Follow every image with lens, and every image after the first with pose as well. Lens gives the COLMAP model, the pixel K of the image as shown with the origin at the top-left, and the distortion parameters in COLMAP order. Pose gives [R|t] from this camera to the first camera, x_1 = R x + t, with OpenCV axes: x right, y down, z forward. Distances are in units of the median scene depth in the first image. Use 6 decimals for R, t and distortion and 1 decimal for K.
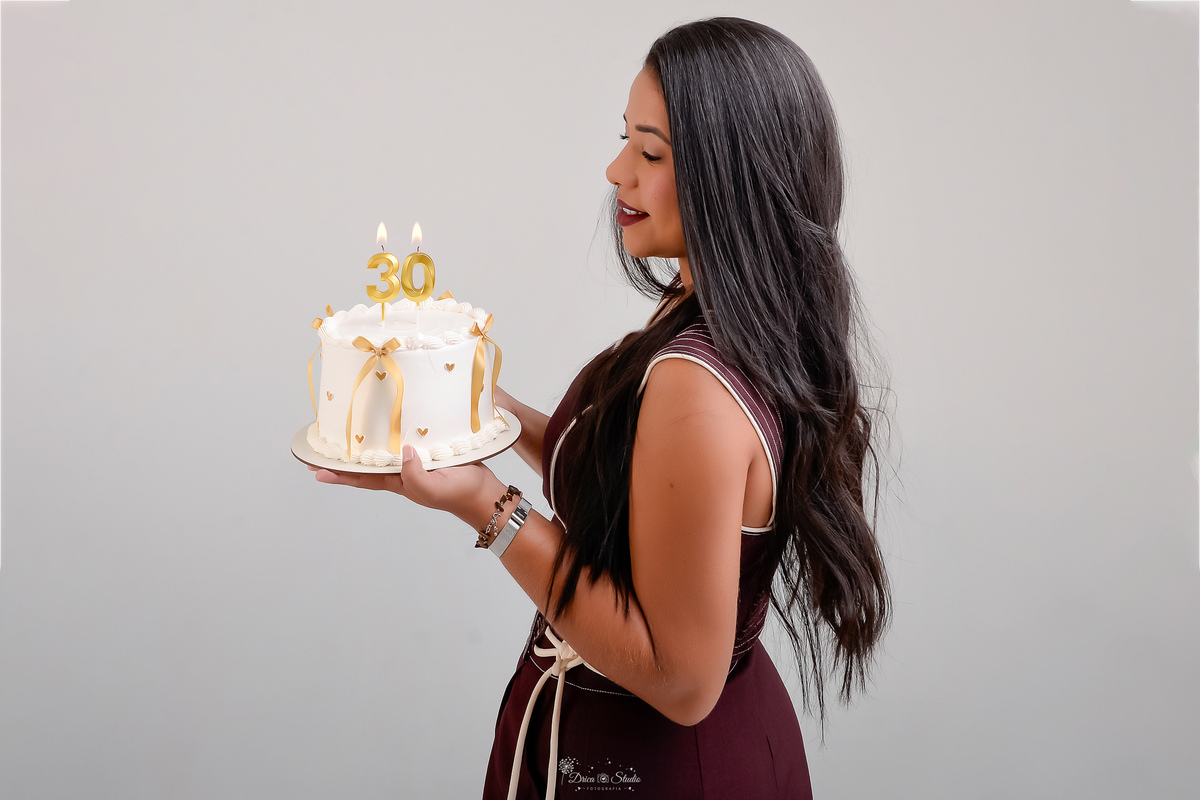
lens RADIAL K [[1795.0, 0, 600.0], [0, 1795.0, 399.7], [0, 0, 1]] dist [0.001398, 0.000000]
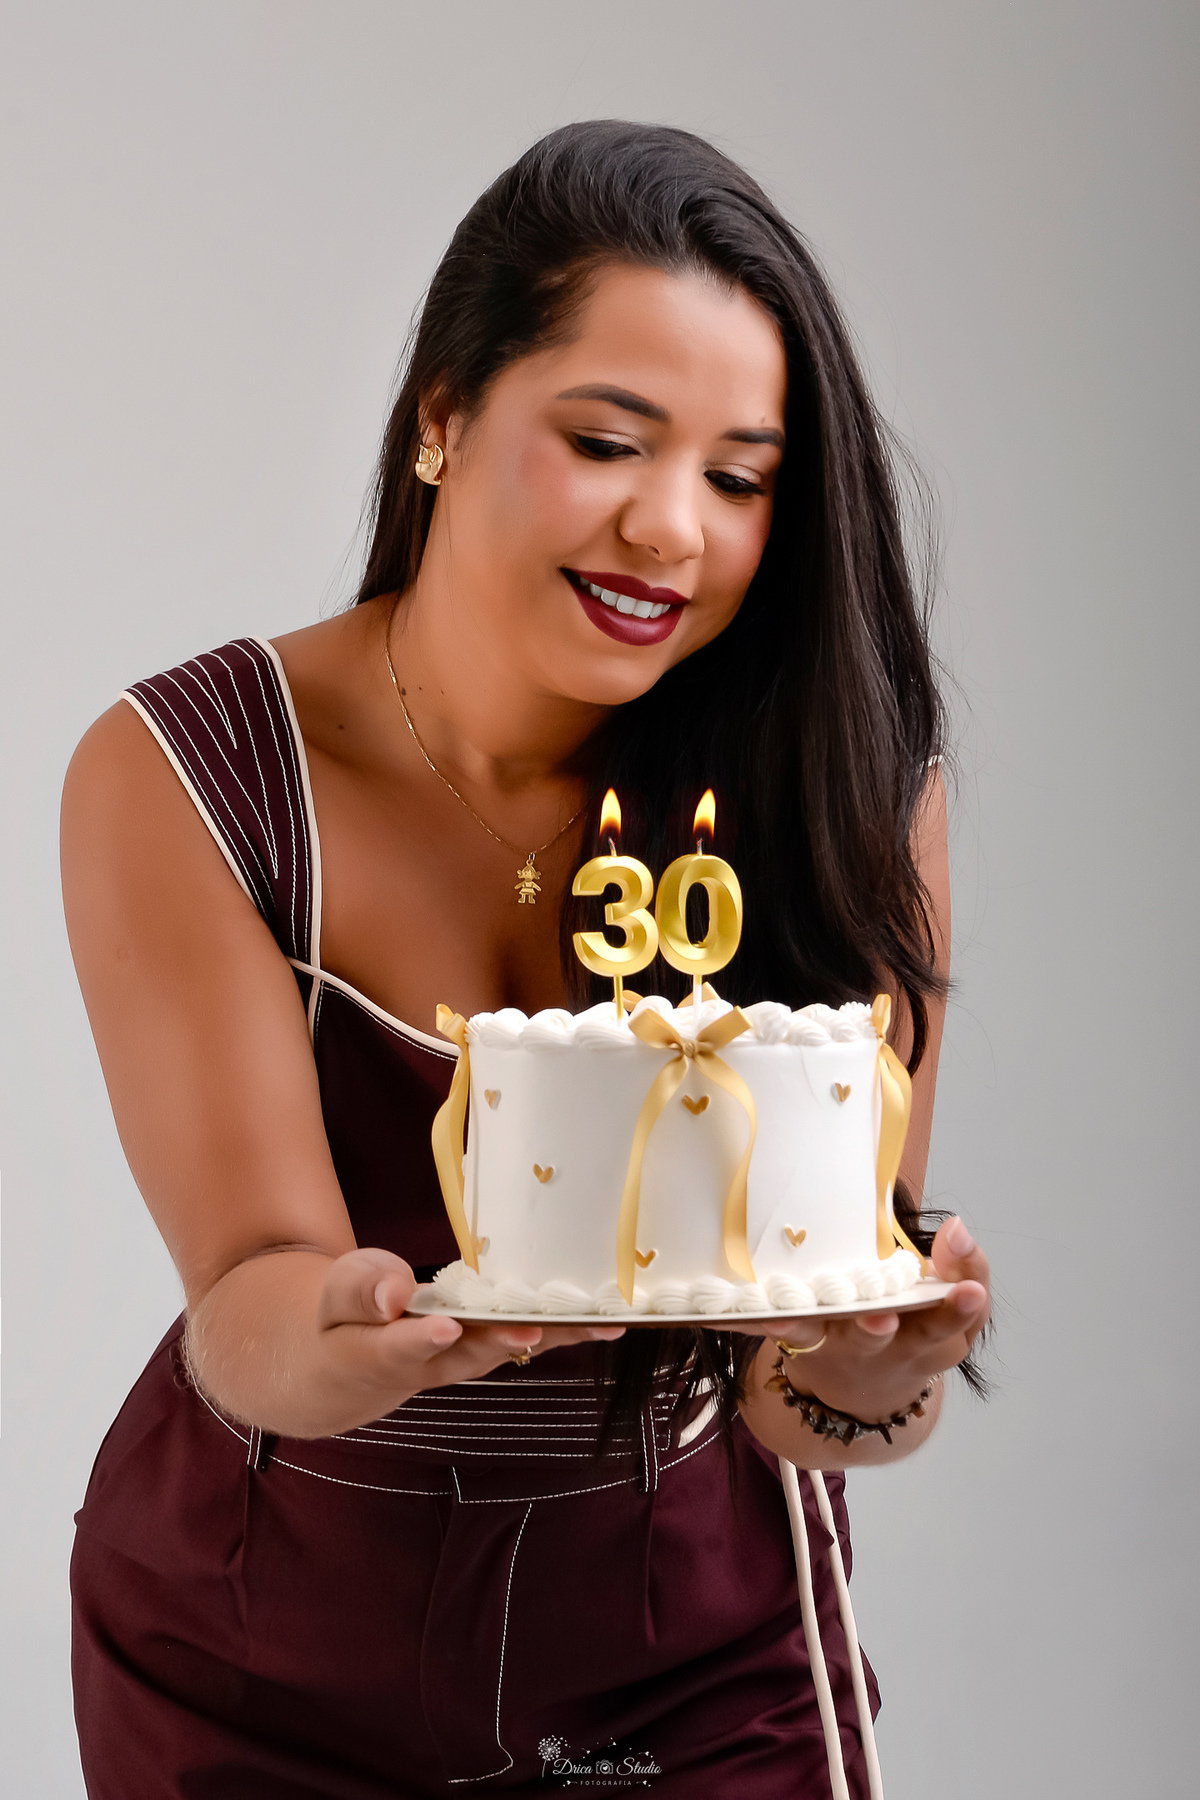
lens RADIAL K [[6159.0, 0, 600.0], [0, 6159.0, 900.0], [0, 0, 1]] dist [-0.063328, 0.000000]
pose [[0.975216, 0.010174, -0.221022, 0.177800], [-0.011674, 0.999917, -0.005481, -0.053470], [0.220948, 0.007925, 0.975253, -0.426349]]
